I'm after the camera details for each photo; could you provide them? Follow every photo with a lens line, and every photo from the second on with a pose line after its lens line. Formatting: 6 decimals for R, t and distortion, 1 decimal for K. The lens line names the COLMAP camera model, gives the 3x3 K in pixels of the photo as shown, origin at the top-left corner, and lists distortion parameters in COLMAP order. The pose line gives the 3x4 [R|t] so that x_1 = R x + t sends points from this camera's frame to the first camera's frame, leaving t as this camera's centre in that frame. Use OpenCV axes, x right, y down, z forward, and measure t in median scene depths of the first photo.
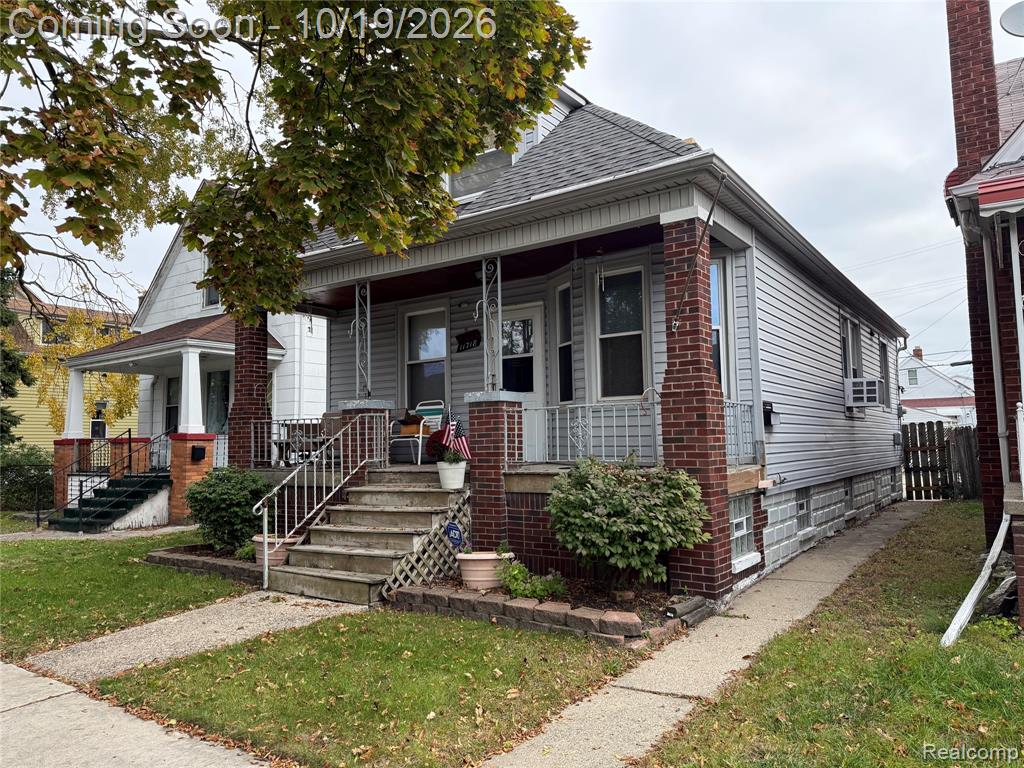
lens RADIAL K [[710.0, 0, 512.0], [0, 710.0, 384.0], [0, 0, 1]] dist [0.151392, -0.238263]
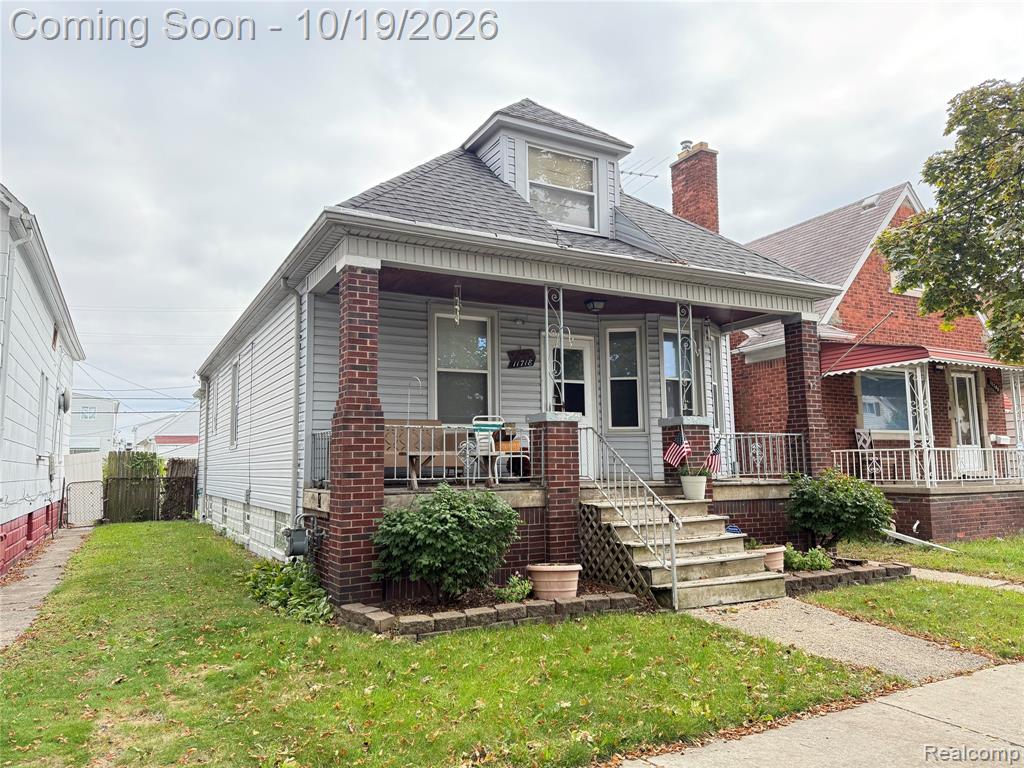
lens RADIAL K [[710.0, 0, 512.0], [0, 710.0, 384.0], [0, 0, 1]] dist [0.151392, -0.238263]
pose [[0.432814, 0.114883, 0.894133, -1.133867], [-0.068091, 0.993179, -0.094649, 0.082808], [-0.898908, -0.019917, 0.437685, 0.685772]]
